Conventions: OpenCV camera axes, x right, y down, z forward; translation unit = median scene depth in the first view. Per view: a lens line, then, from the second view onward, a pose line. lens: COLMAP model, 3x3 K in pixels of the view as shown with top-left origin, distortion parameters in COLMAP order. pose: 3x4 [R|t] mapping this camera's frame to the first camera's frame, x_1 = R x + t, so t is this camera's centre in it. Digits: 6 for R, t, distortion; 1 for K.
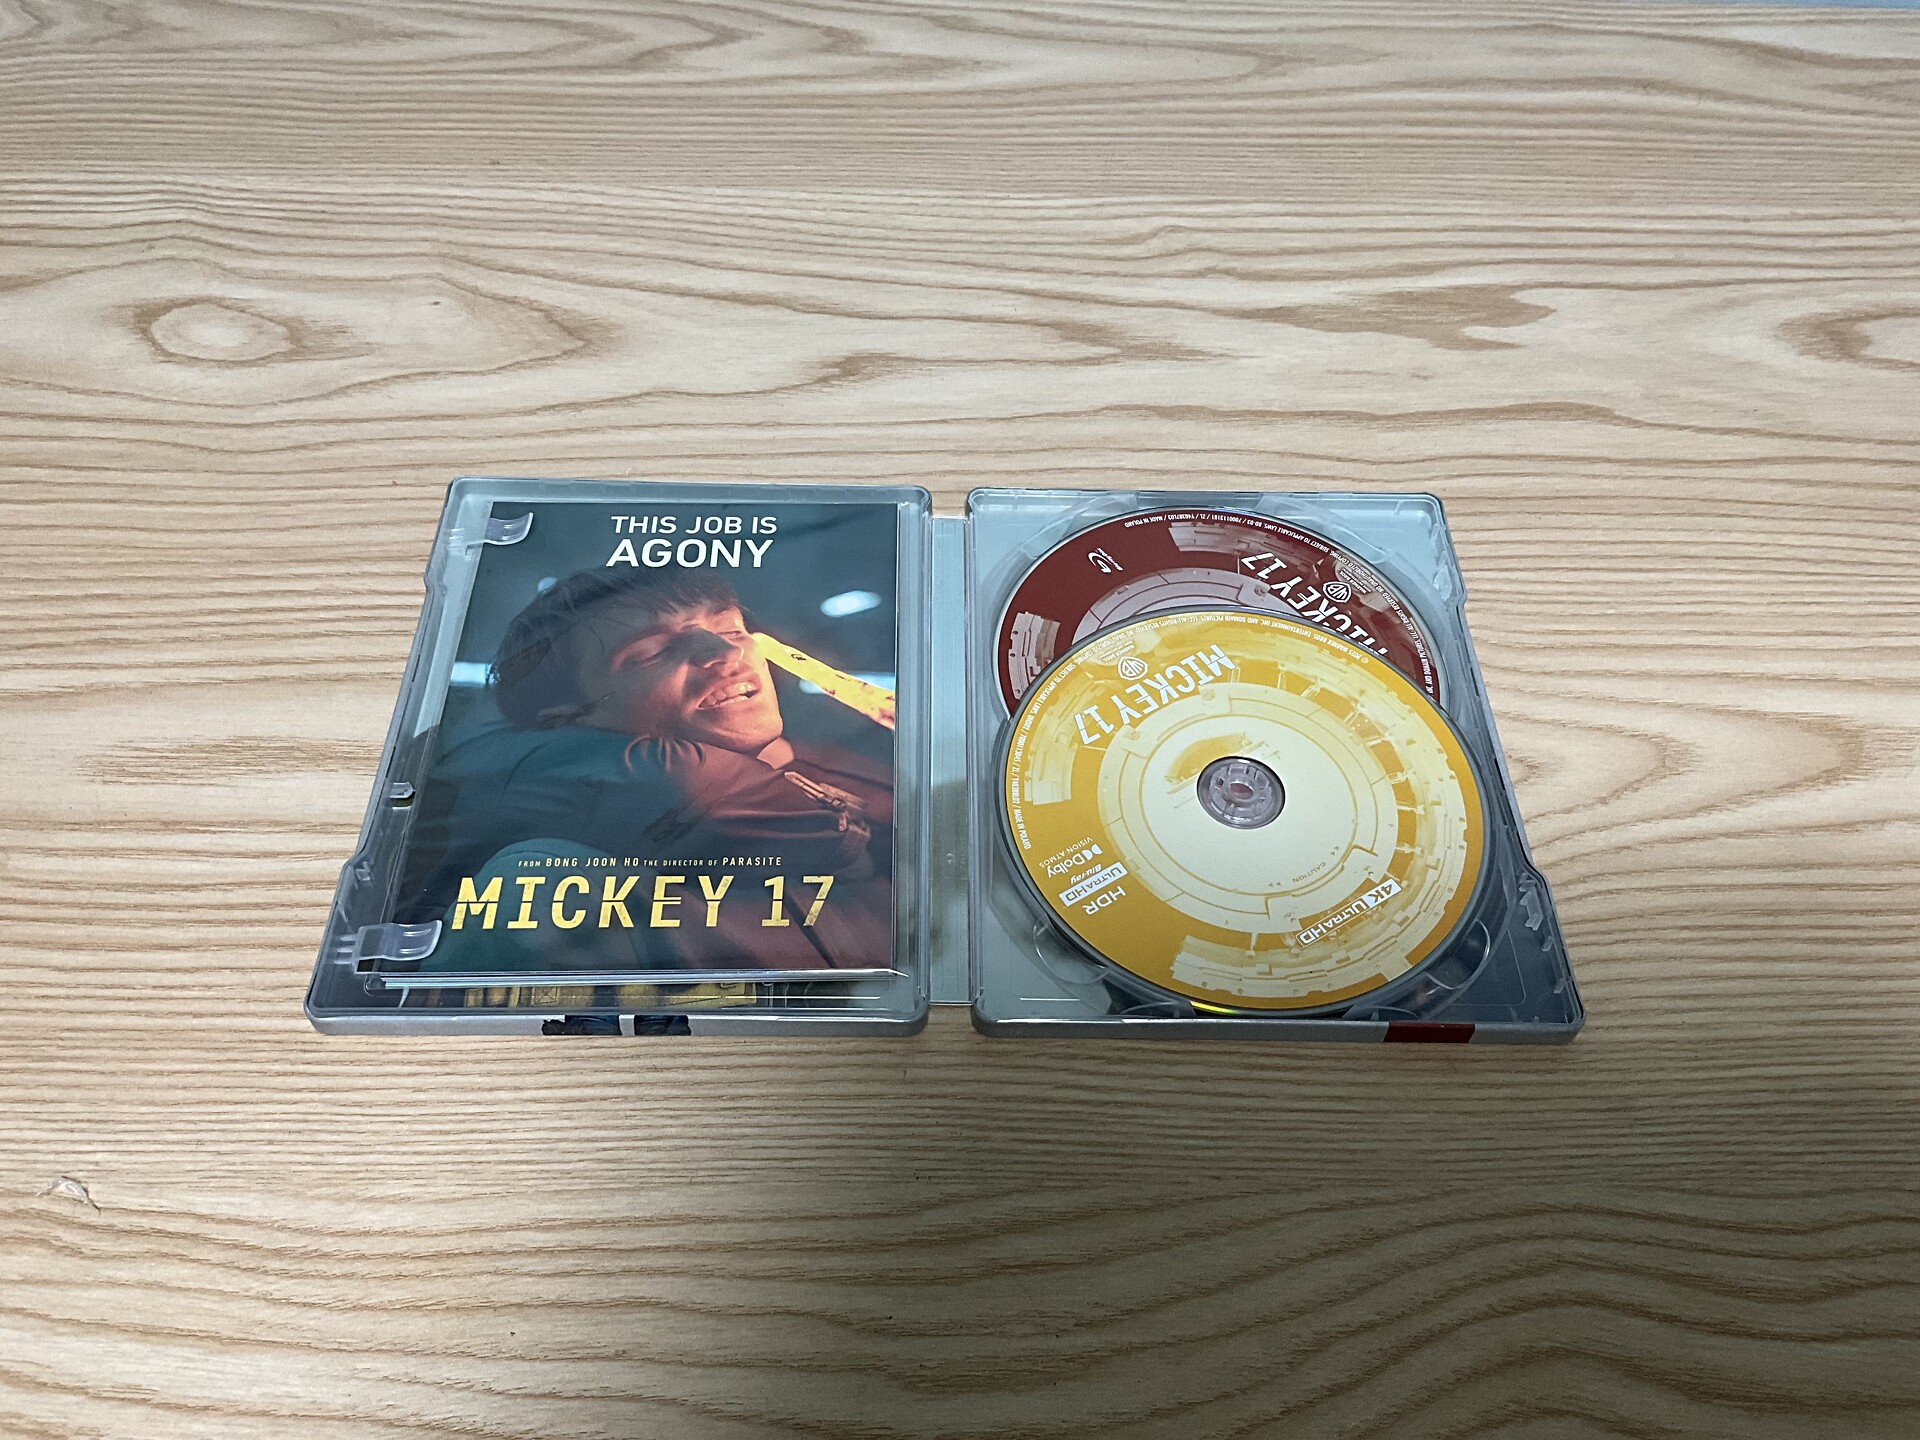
lens RADIAL K [[1609.8, 0, 955.2], [0, 1609.8, 733.4], [0, 0, 1]] dist [0.079451, -0.179063]
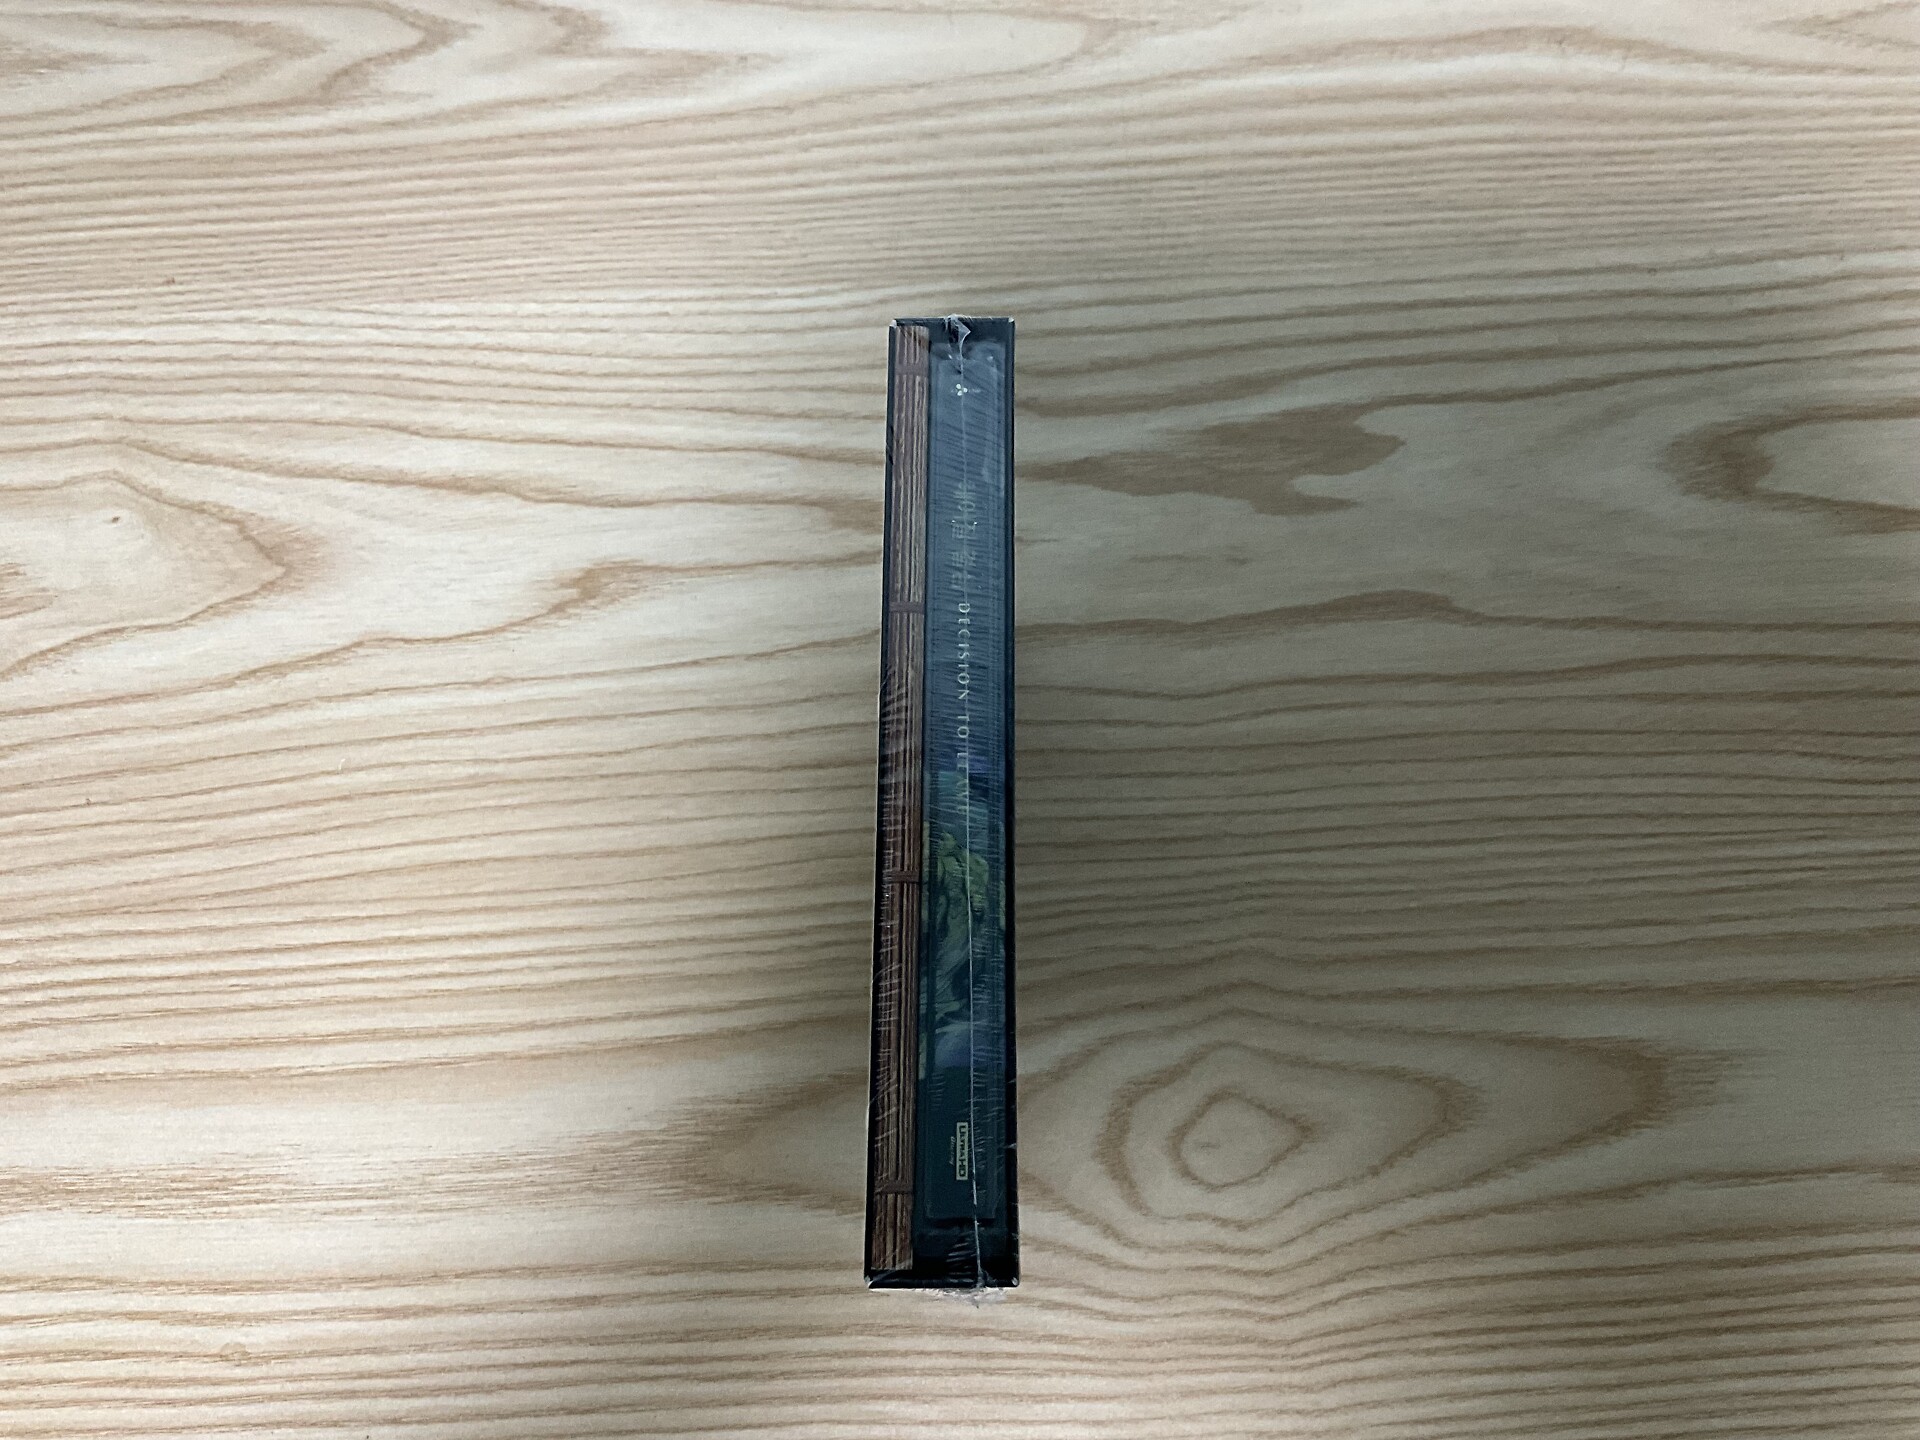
lens RADIAL K [[1609.8, 0, 957.1], [0, 1609.8, 721.4], [0, 0, 1]] dist [0.079451, -0.179063]
pose [[0.998755, -0.046514, -0.018021, 0.142322], [0.049818, 0.948523, 0.312764, -0.406923], [0.002545, -0.313273, 0.949660, 0.135023]]
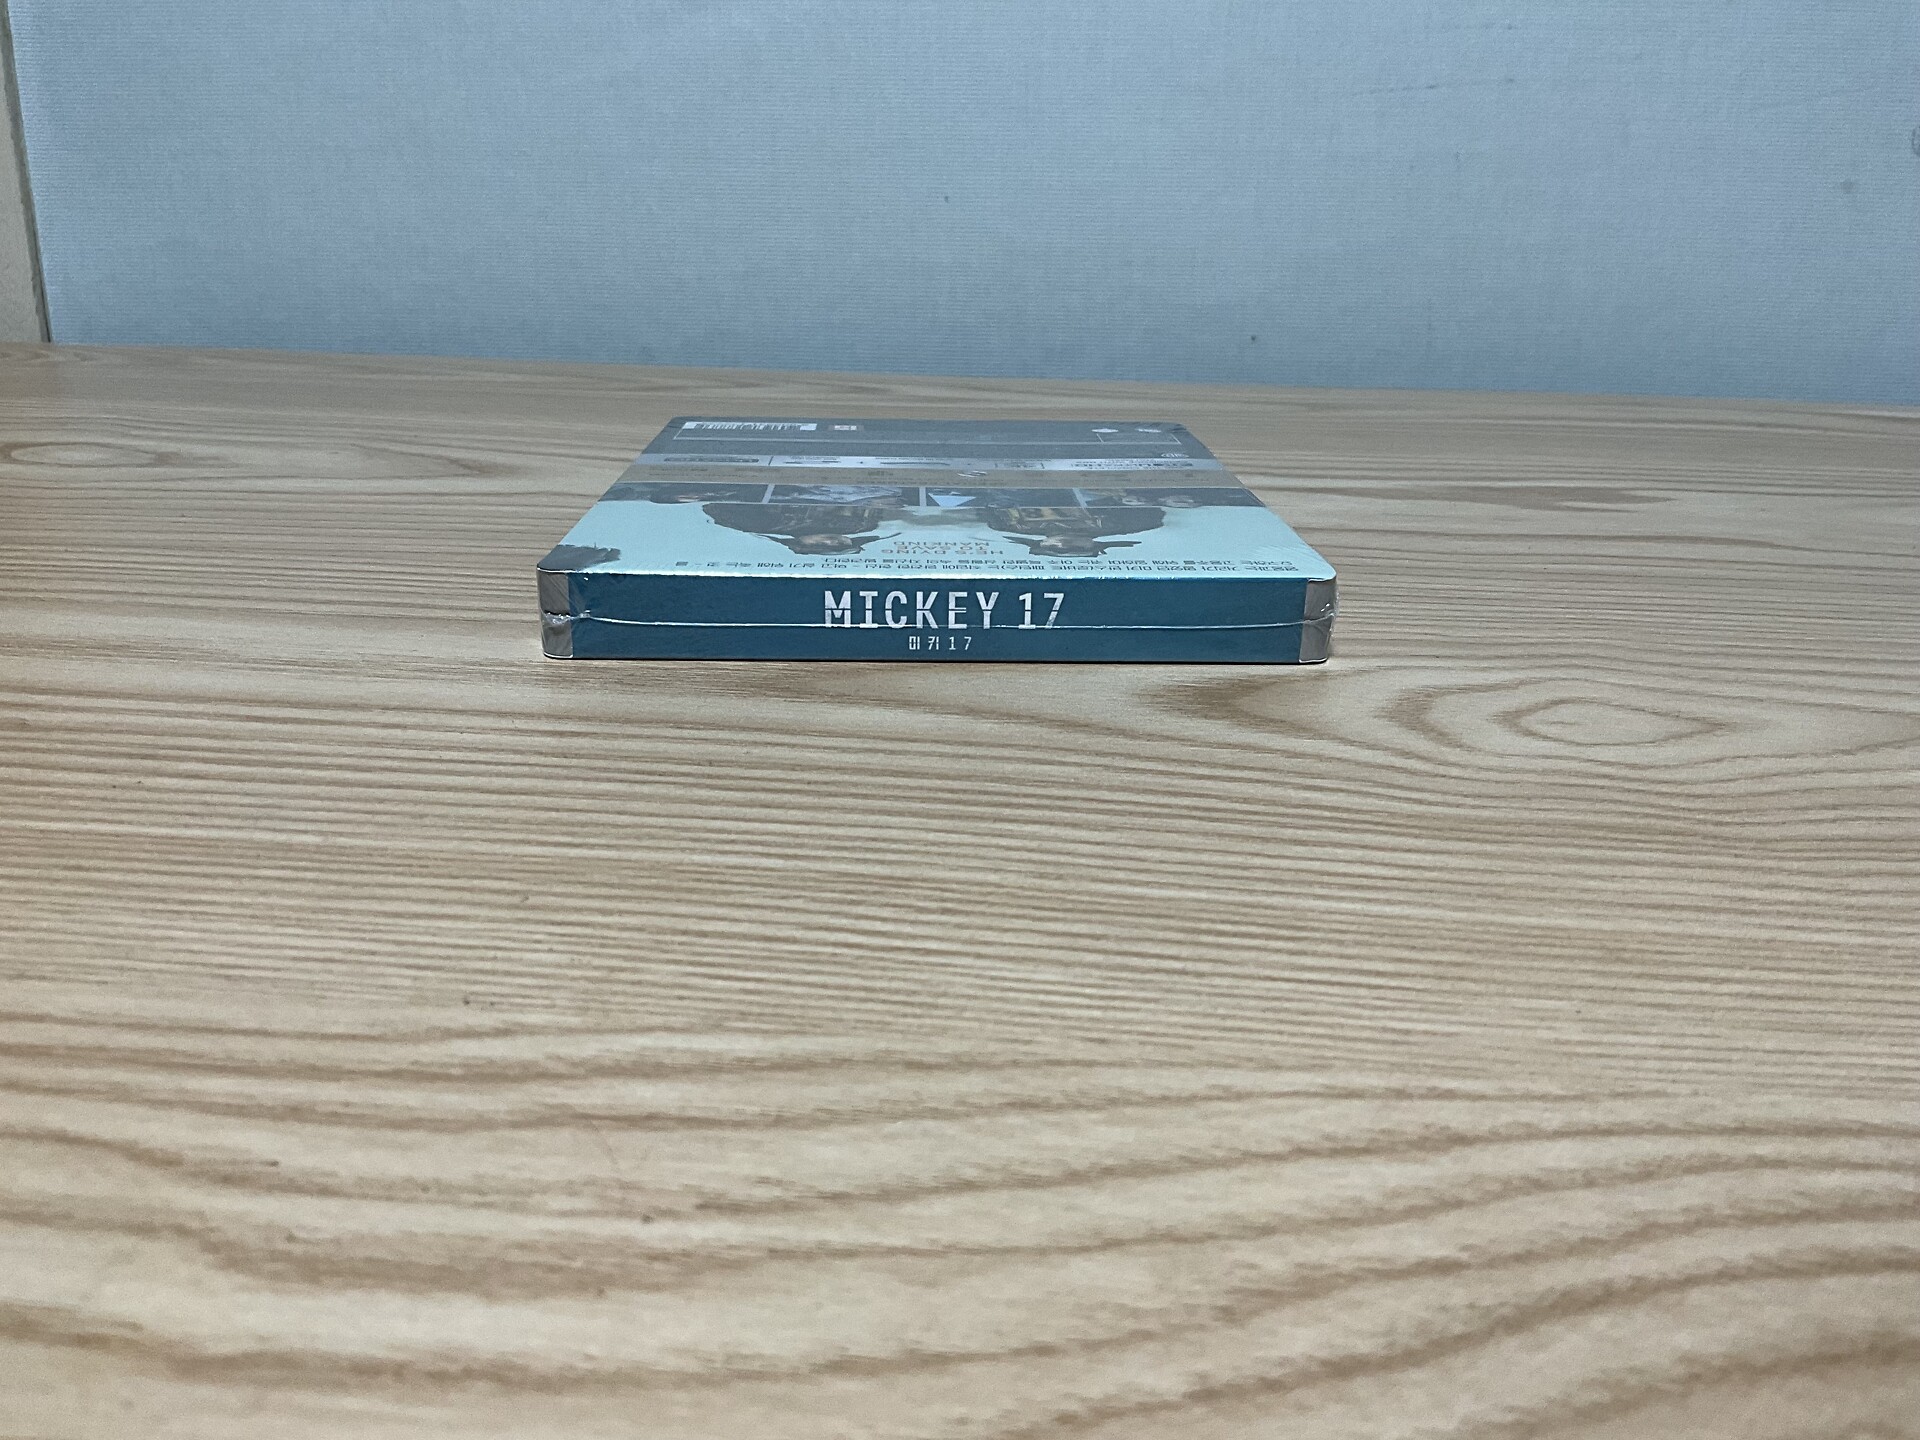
lens RADIAL K [[1609.8, 0, 959.0], [0, 1609.8, 724.6], [0, 0, 1]] dist [0.079451, -0.179063]
pose [[0.993630, 0.027350, -0.109323, 0.111172], [-0.082101, 0.840206, -0.536016, 0.293525], [0.077194, 0.541577, 0.837099, 0.370028]]
